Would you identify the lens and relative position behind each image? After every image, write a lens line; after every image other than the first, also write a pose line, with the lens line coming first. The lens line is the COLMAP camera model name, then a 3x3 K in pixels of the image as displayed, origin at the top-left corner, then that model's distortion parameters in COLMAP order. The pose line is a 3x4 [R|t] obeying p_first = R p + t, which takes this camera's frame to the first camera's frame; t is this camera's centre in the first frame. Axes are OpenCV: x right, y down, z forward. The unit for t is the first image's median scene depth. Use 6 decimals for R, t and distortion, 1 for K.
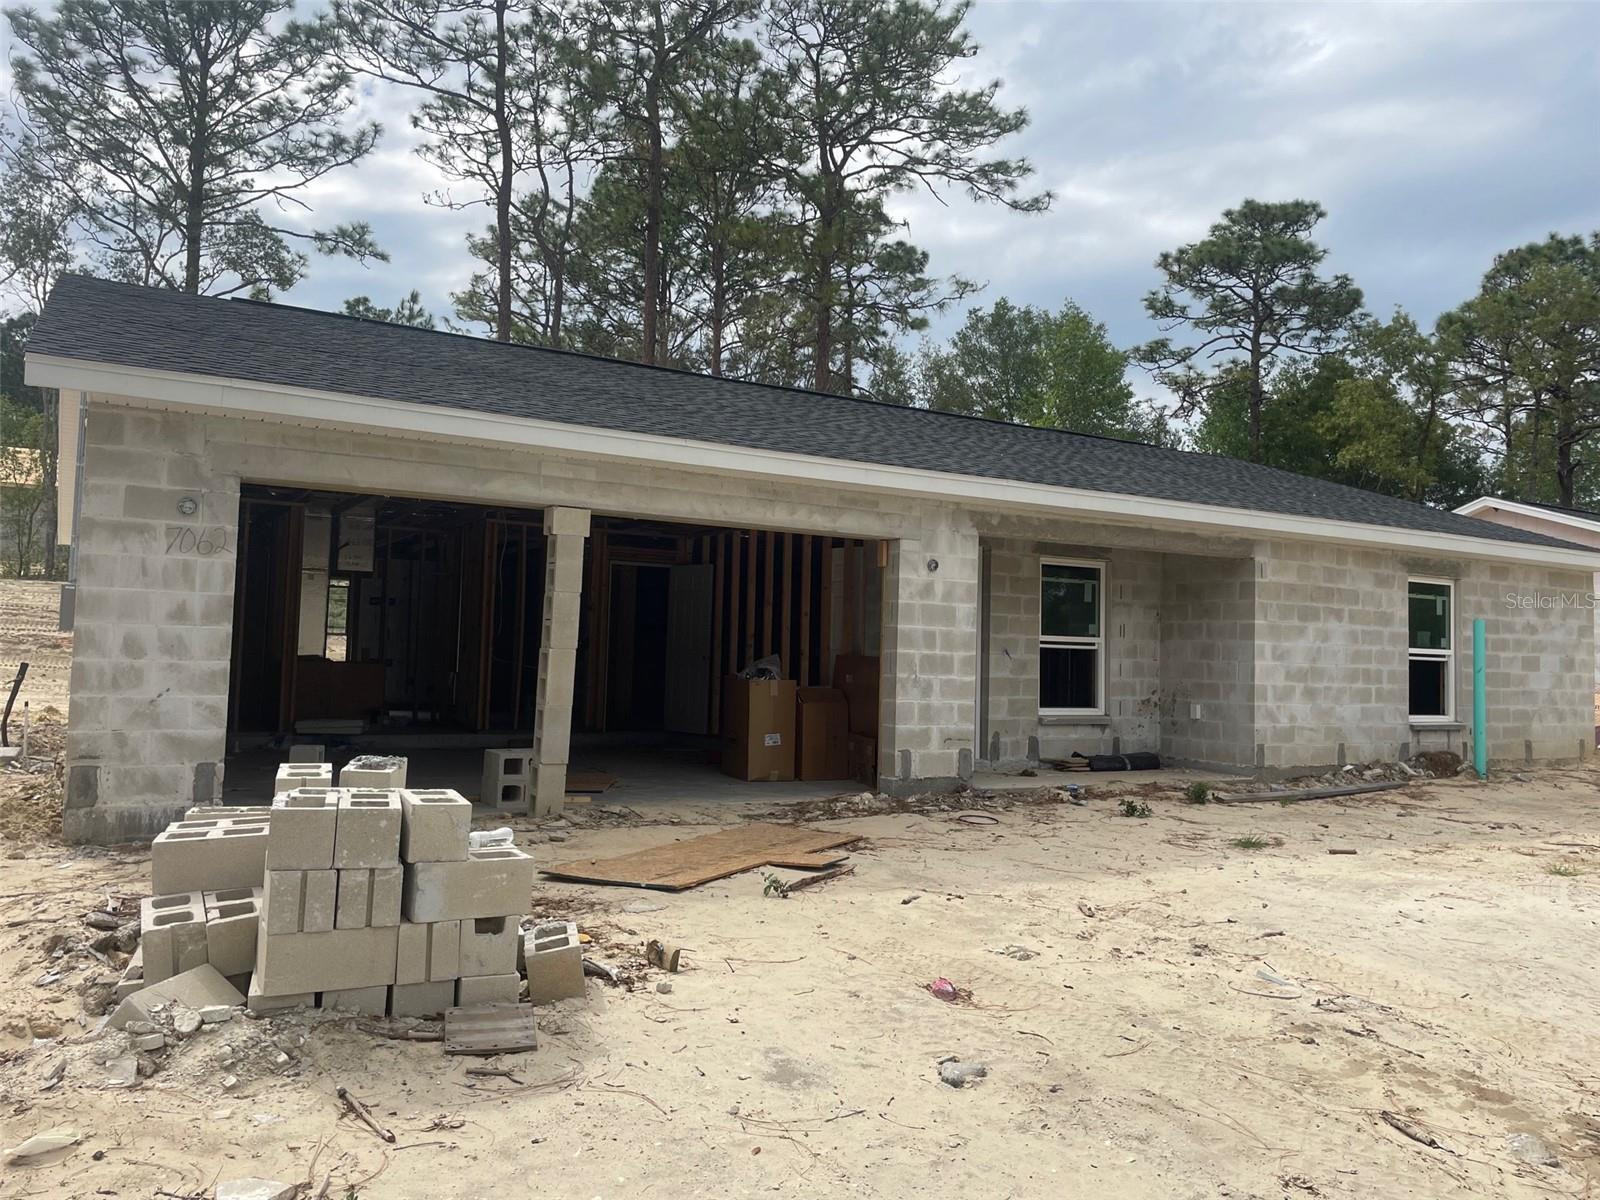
lens RADIAL K [[1211.8, 0, 805.1], [0, 1211.8, 593.5], [0, 0, 1]] dist [0.106691, -0.139513]
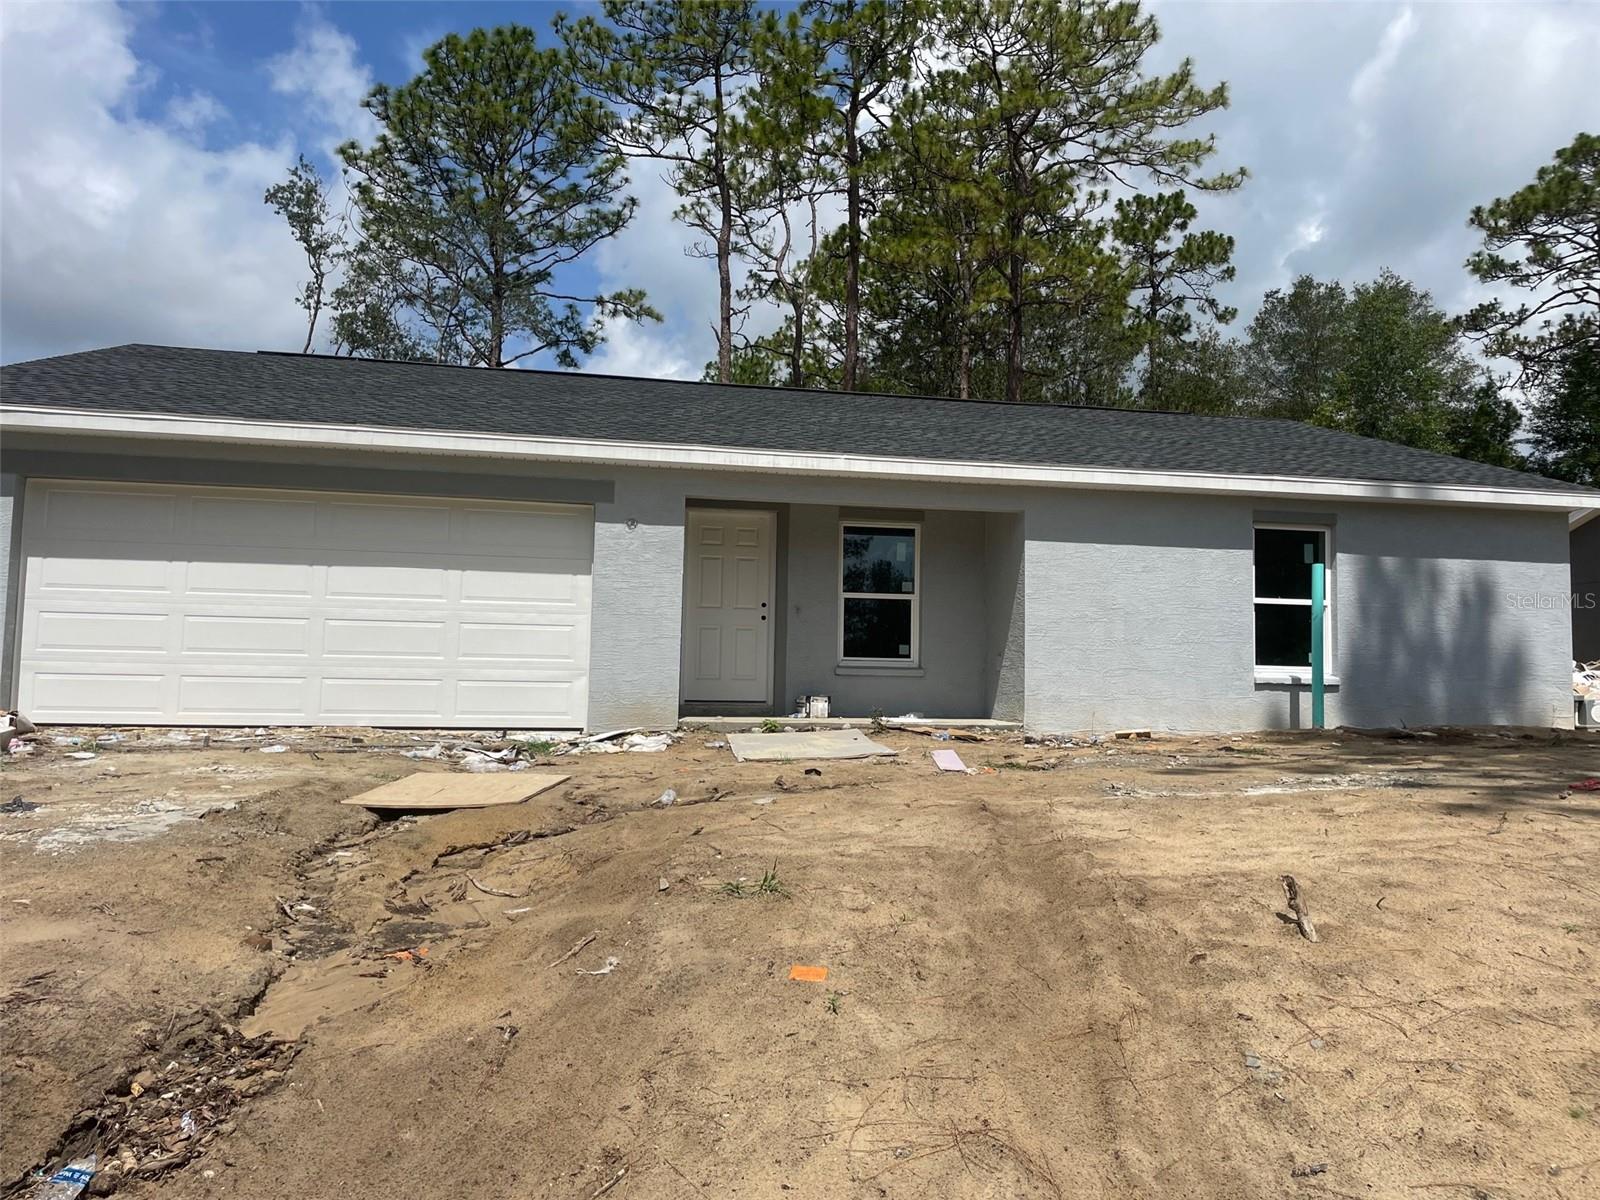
lens RADIAL K [[1191.5, 0, 792.6], [0, 1191.5, 602.6], [0, 0, 1]] dist [0.025319, -0.000661]
pose [[0.934477, -0.017838, -0.355575, 0.512966], [0.015425, 0.999835, -0.009620, 0.052963], [0.355688, 0.003505, 0.934598, -0.016507]]
